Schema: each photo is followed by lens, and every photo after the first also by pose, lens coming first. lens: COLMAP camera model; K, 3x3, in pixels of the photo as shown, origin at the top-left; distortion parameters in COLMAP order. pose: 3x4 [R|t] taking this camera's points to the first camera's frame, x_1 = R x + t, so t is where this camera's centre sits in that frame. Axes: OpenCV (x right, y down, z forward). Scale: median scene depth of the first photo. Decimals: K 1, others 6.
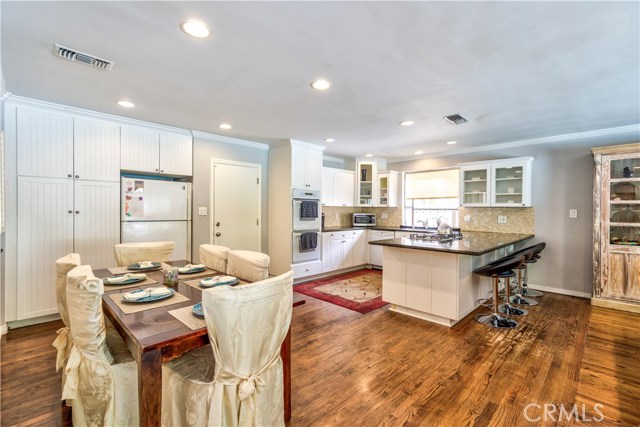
lens RADIAL K [[289.4, 0, 317.9], [0, 289.4, 211.7], [0, 0, 1]] dist [-0.002758, 0.009613]
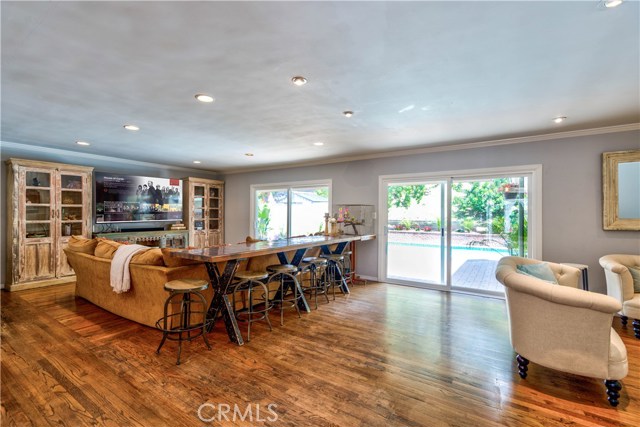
lens RADIAL K [[289.4, 0, 316.1], [0, 289.4, 211.0], [0, 0, 1]] dist [-0.002758, 0.009613]
pose [[-0.191756, 0.000120, 0.981443, -0.383103], [0.001156, 0.999999, 0.000104, -0.003094], [-0.981442, 0.001154, -0.191756, 0.015344]]
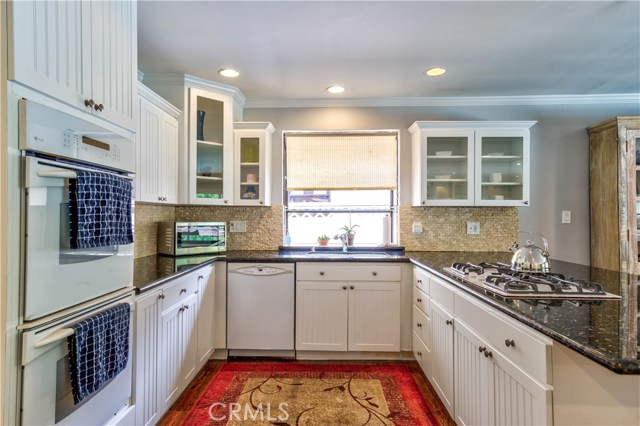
lens RADIAL K [[379.9, 0, 314.2], [0, 379.9, 212.0], [0, 0, 1]] dist [0.013016, 0.002213]
pose [[0.722945, -0.000953, 0.690905, -0.126832], [0.008981, 0.999928, -0.008018, -0.002612], [-0.690847, 0.012001, 0.722901, 0.723417]]
